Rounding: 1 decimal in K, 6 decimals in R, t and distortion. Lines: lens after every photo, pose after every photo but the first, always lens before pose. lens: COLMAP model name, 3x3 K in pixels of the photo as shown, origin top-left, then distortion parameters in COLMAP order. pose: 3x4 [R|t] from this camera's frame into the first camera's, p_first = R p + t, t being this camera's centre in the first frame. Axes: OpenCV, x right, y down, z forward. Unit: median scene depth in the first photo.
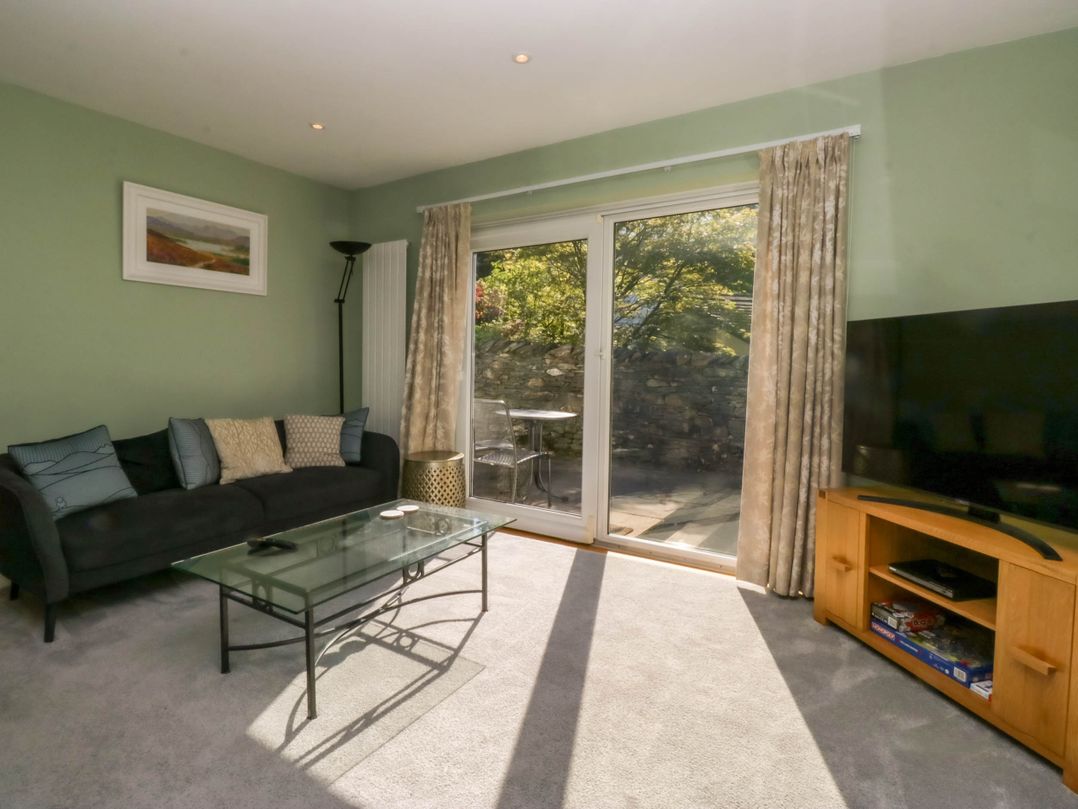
lens RADIAL K [[562.9, 0, 547.2], [0, 562.9, 390.9], [0, 0, 1]] dist [-0.003615, -0.011323]
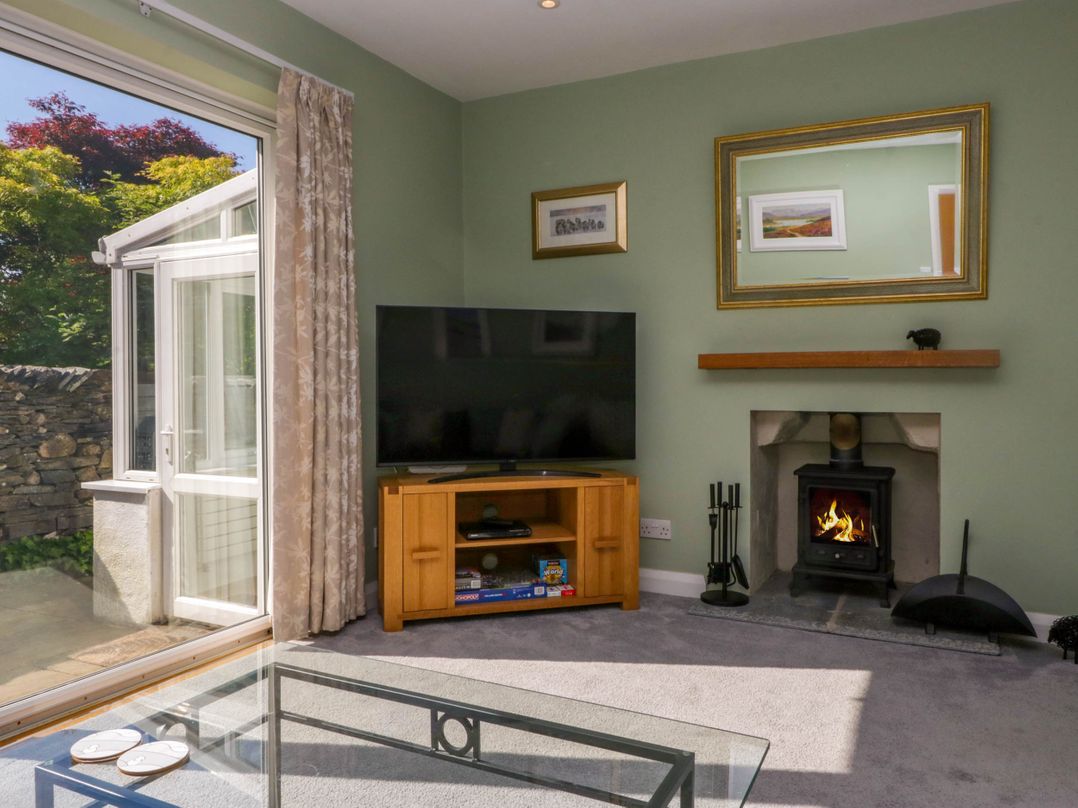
lens RADIAL K [[812.4, 0, 539.4], [0, 812.4, 395.8], [0, 0, 1]] dist [-0.004315, 0.005712]
pose [[-0.071696, -0.035213, 0.996805, -0.758612], [0.050741, 0.997954, 0.038904, -0.010137], [-0.996135, 0.053368, -0.069763, 0.750611]]
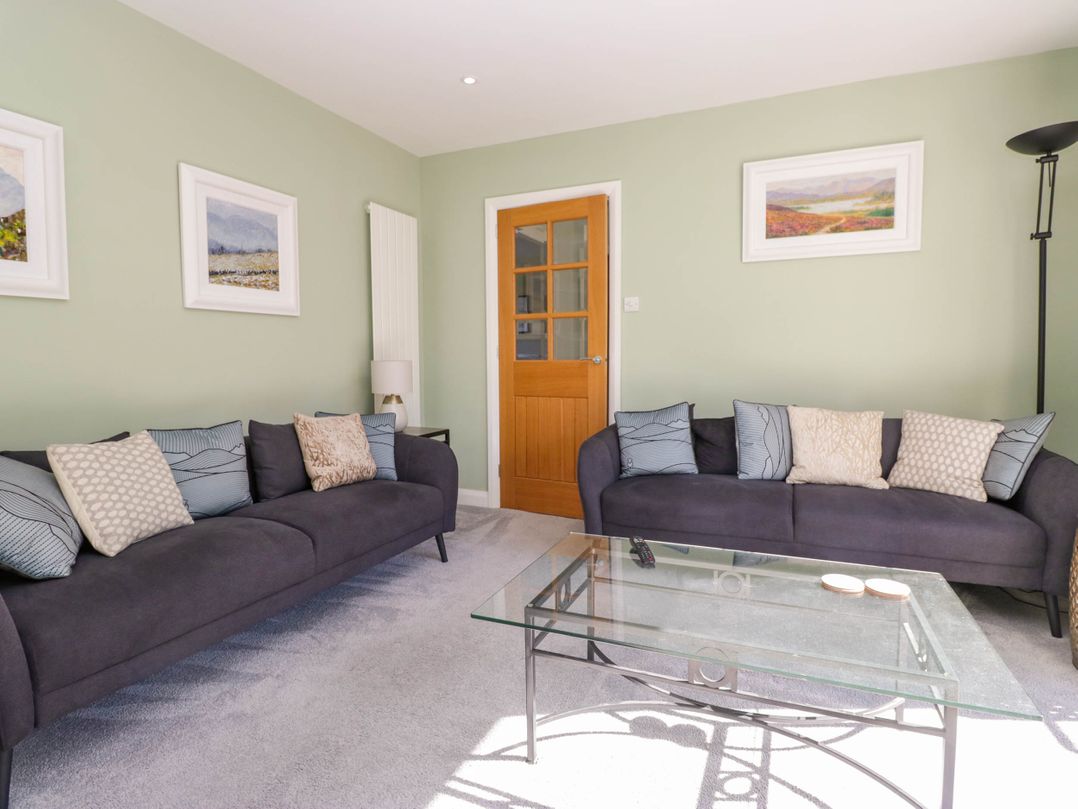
lens RADIAL K [[562.9, 0, 542.4], [0, 562.9, 392.9], [0, 0, 1]] dist [-0.003615, -0.011323]
pose [[0.135267, 0.046950, -0.989696, 0.237454], [-0.039055, 0.998353, 0.042023, 0.008945], [0.990039, 0.032968, 0.136878, 0.573729]]
